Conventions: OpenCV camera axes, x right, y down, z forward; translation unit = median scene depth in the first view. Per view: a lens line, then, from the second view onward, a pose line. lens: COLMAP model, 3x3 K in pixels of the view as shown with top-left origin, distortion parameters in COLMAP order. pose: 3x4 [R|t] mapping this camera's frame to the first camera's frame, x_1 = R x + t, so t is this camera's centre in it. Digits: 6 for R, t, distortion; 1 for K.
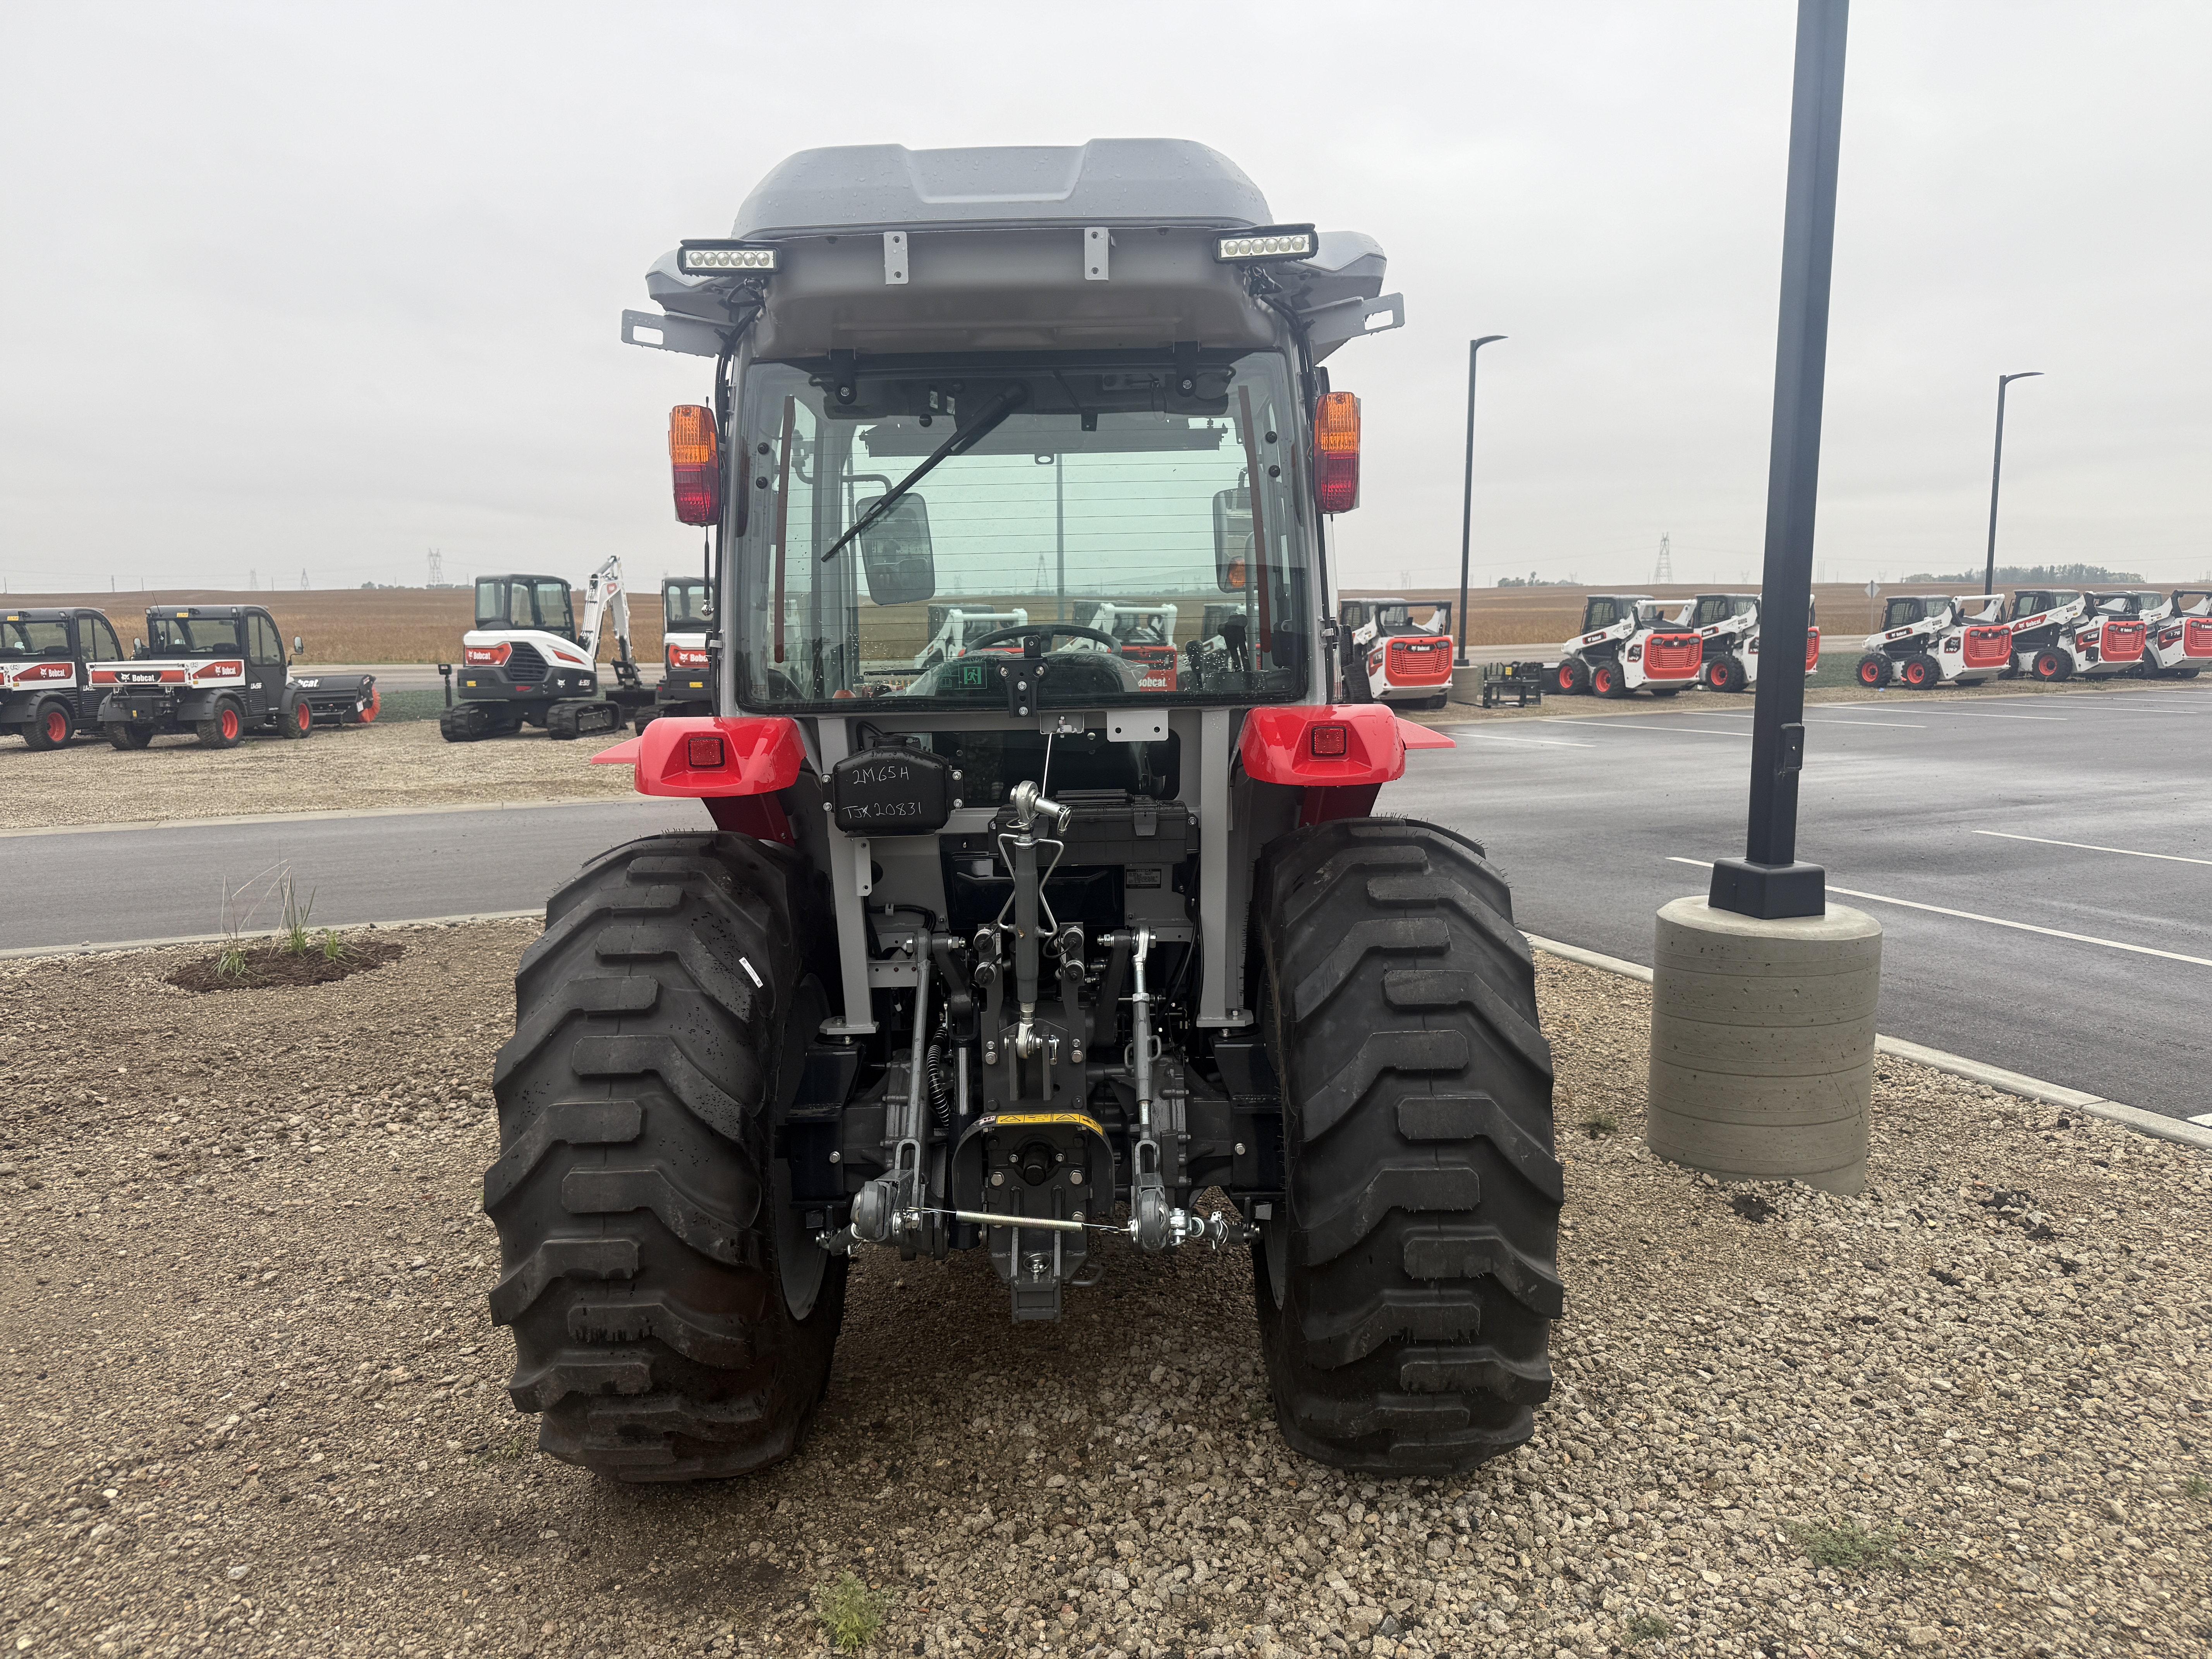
lens RADIAL K [[1551.2, 0, 1106.0], [0, 1551.2, 829.5], [0, 0, 1]] dist [0.018737, -0.003731]
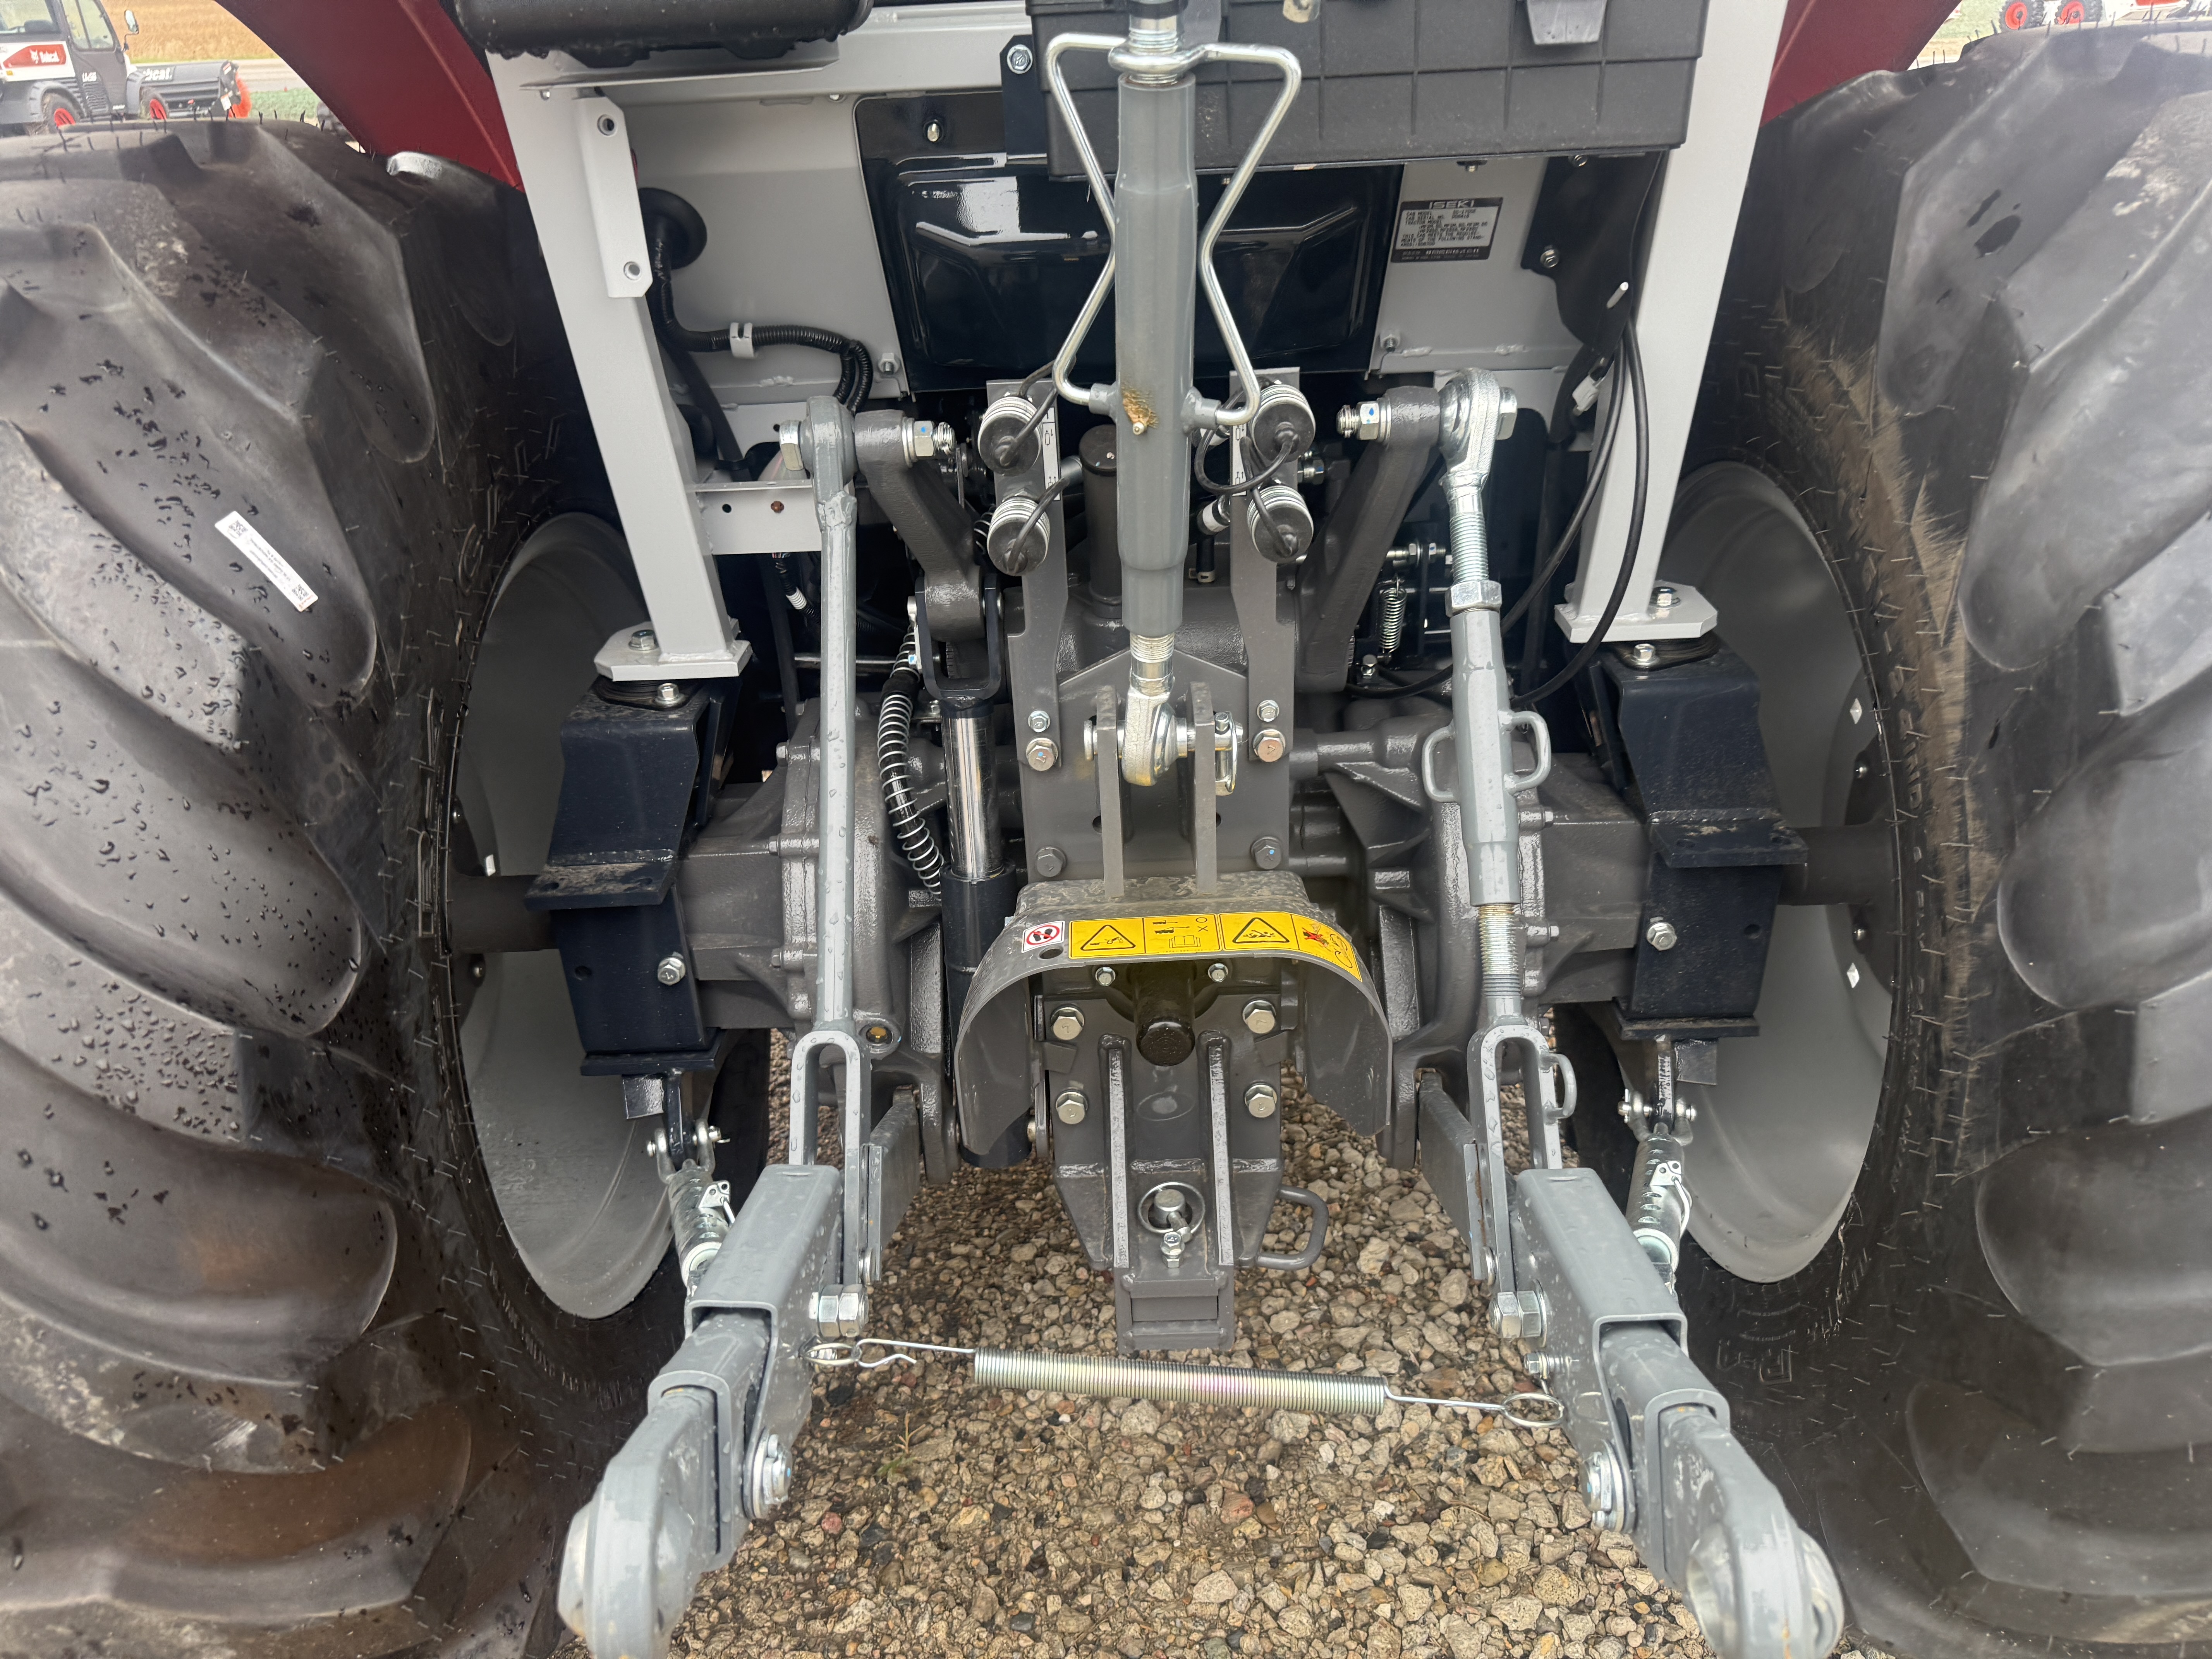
lens RADIAL K [[1564.0, 0, 1106.0], [0, 1564.0, 829.5], [0, 0, 1]] dist [0.038147, -0.031300]
pose [[0.999633, -0.025241, -0.009822, -0.054331], [0.027082, 0.936785, 0.348855, 0.033421], [0.000396, -0.348993, 0.937125, 0.630069]]
